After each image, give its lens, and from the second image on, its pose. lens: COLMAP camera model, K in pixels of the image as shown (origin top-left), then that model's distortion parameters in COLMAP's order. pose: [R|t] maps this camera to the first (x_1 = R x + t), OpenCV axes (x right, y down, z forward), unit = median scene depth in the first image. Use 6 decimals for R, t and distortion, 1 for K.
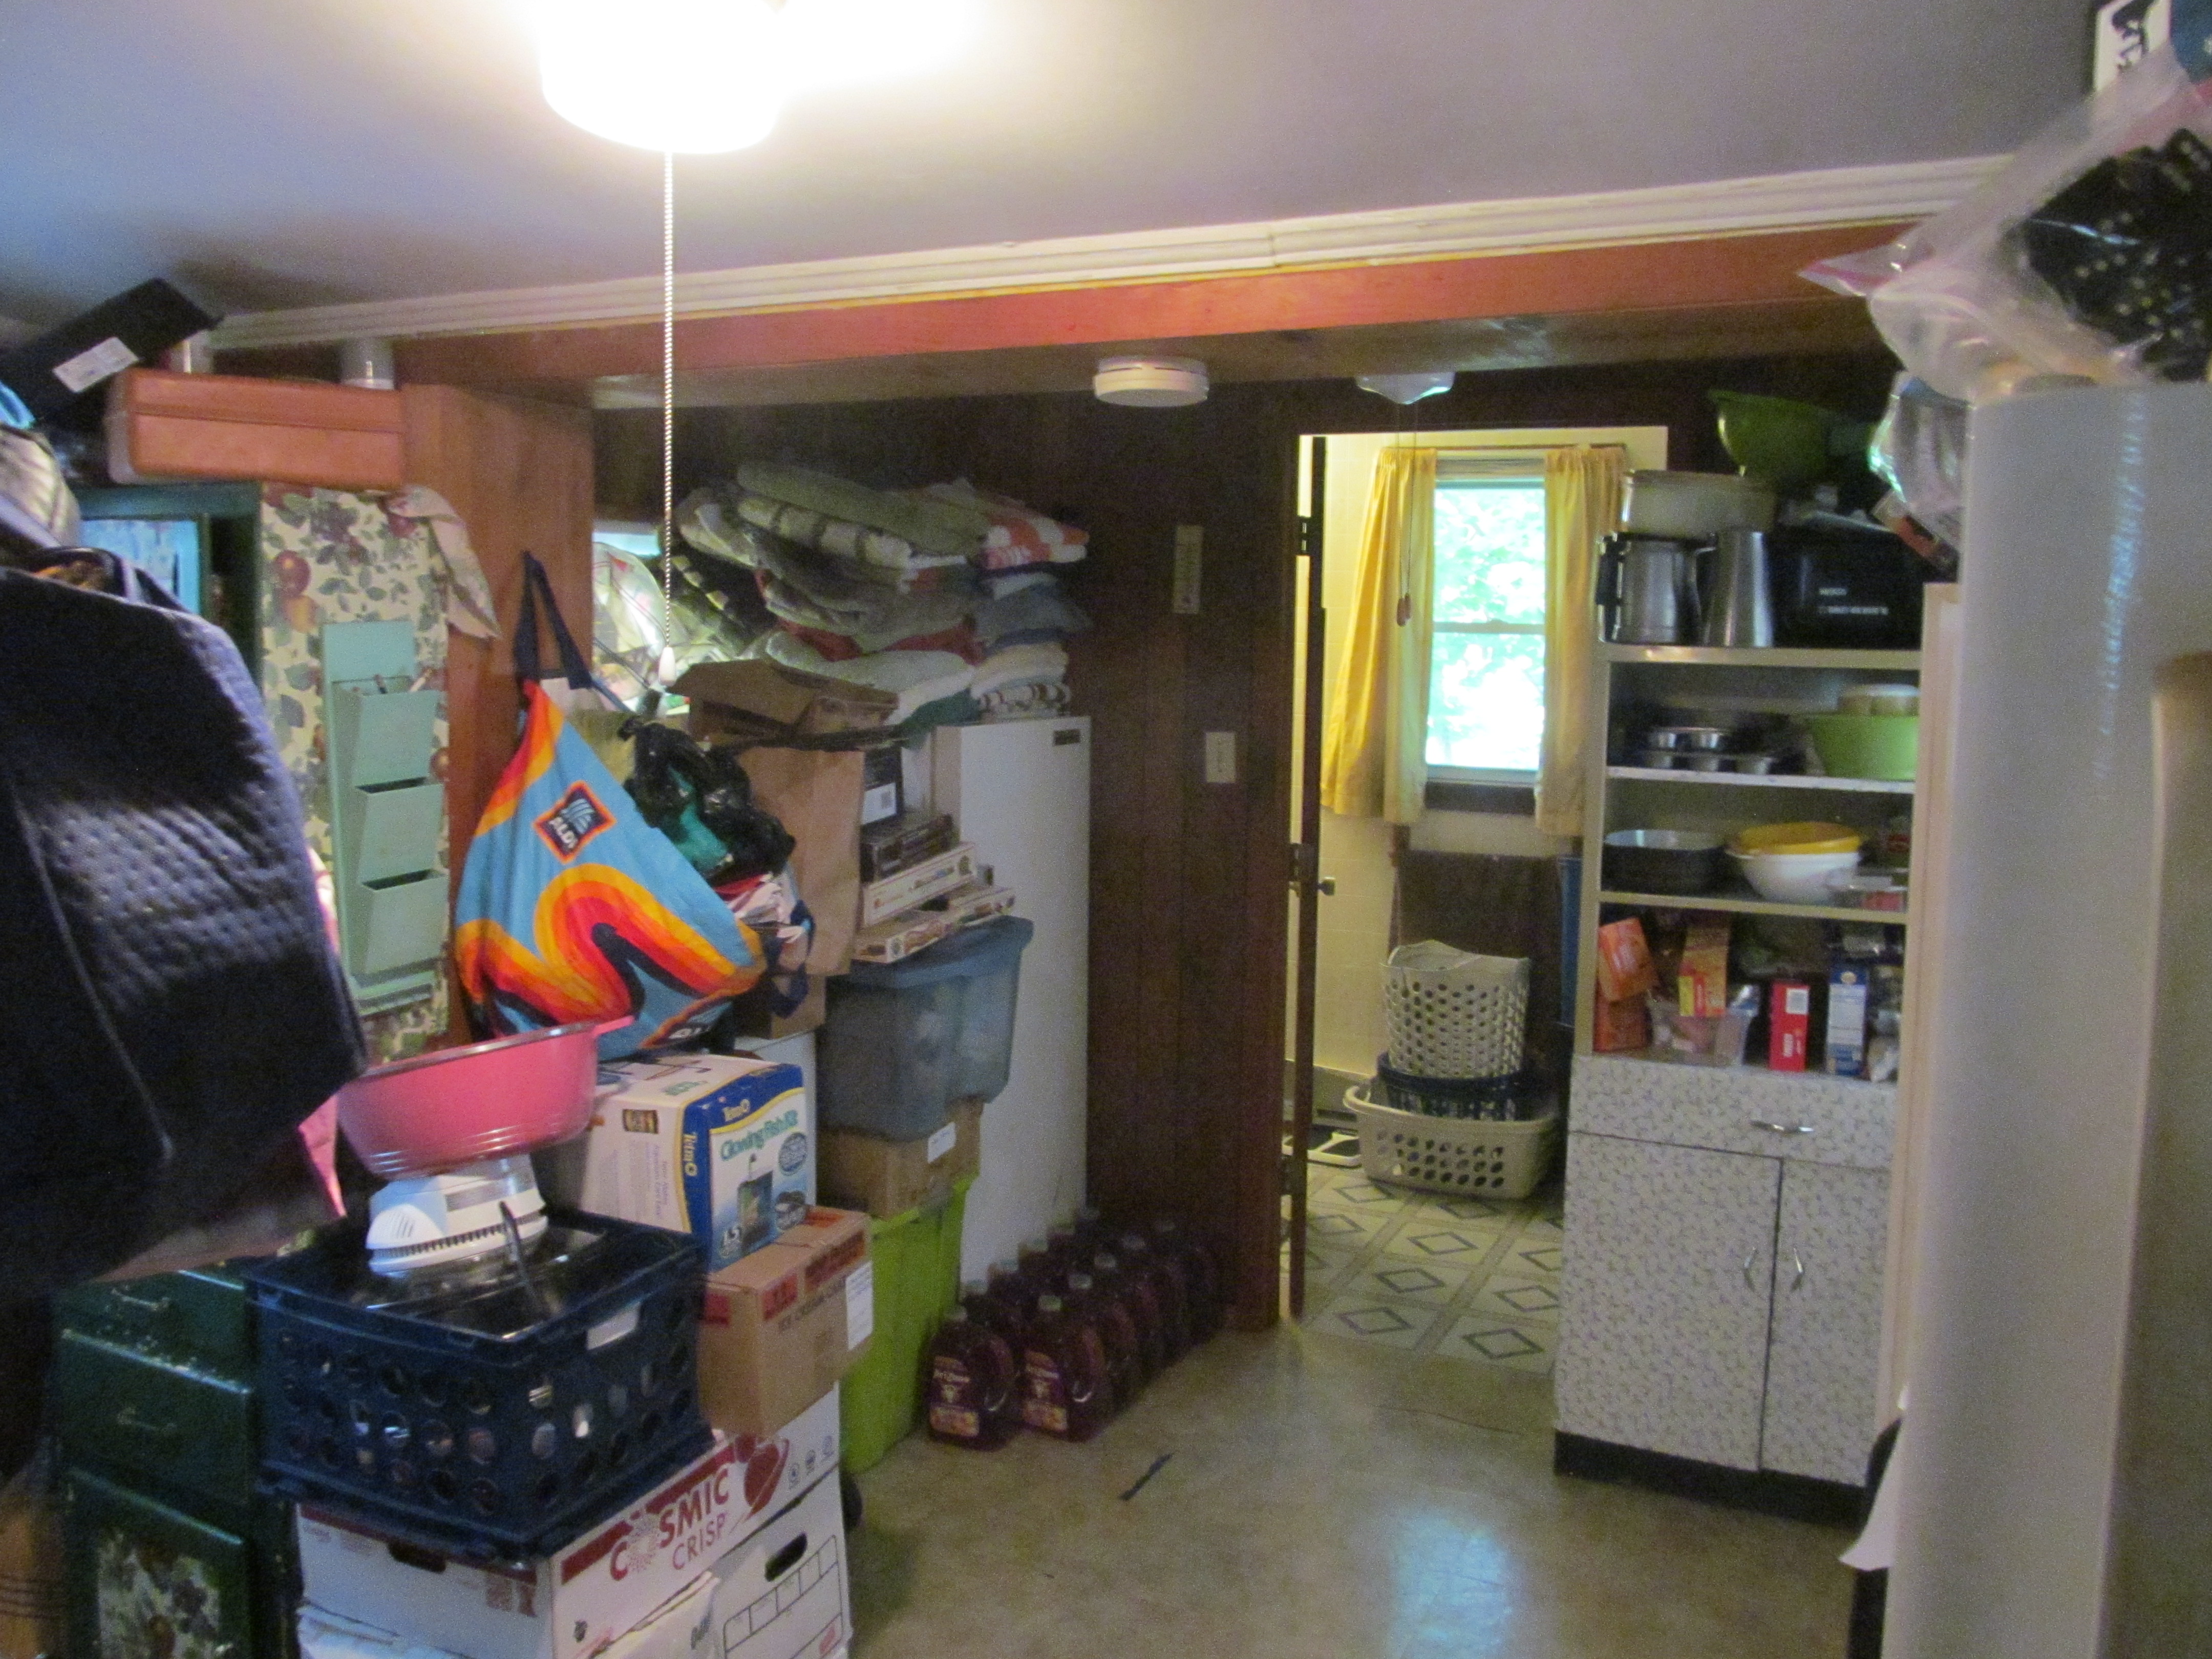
lens RADIAL K [[1819.5, 0, 1089.4], [0, 1819.5, 829.8], [0, 0, 1]] dist [-0.062220, 0.014586]
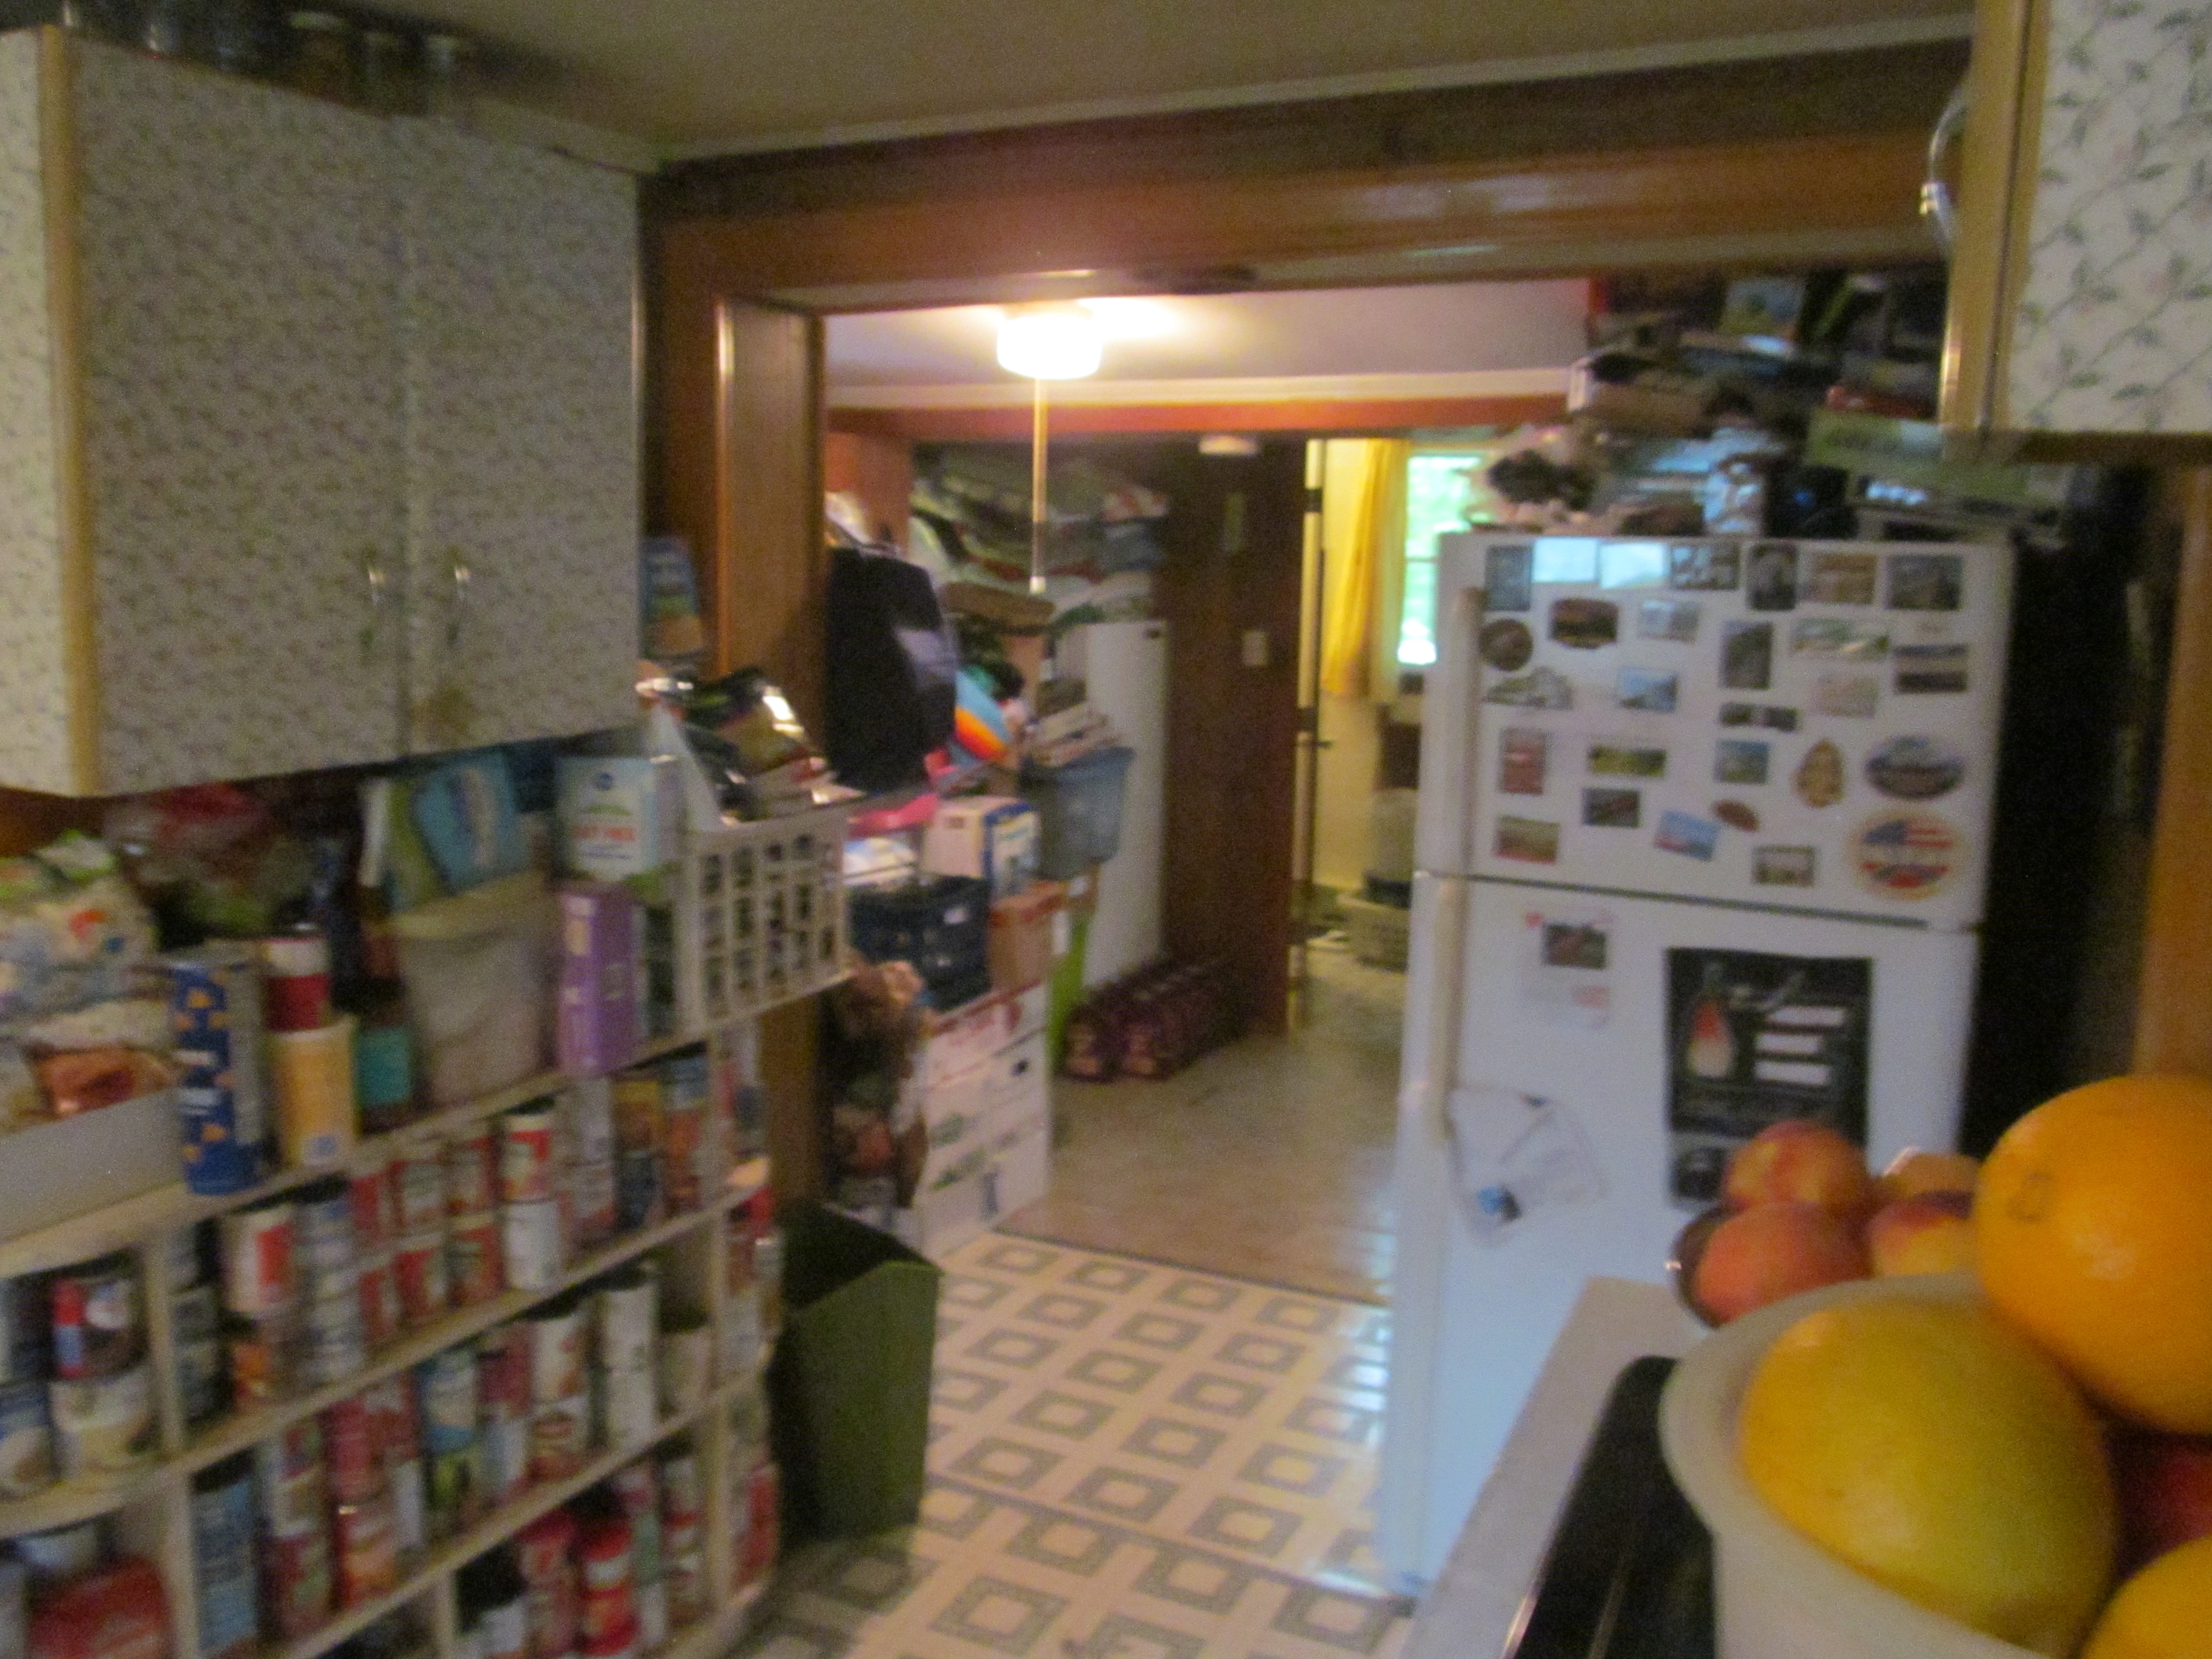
lens RADIAL K [[1819.5, 0, 1122.7], [0, 1819.5, 833.5], [0, 0, 1]] dist [-0.062220, 0.014586]
pose [[0.999928, 0.007934, 0.009052, -0.055611], [-0.008329, 0.998976, 0.044463, 0.053226], [-0.008690, -0.044535, 0.998970, -0.573379]]
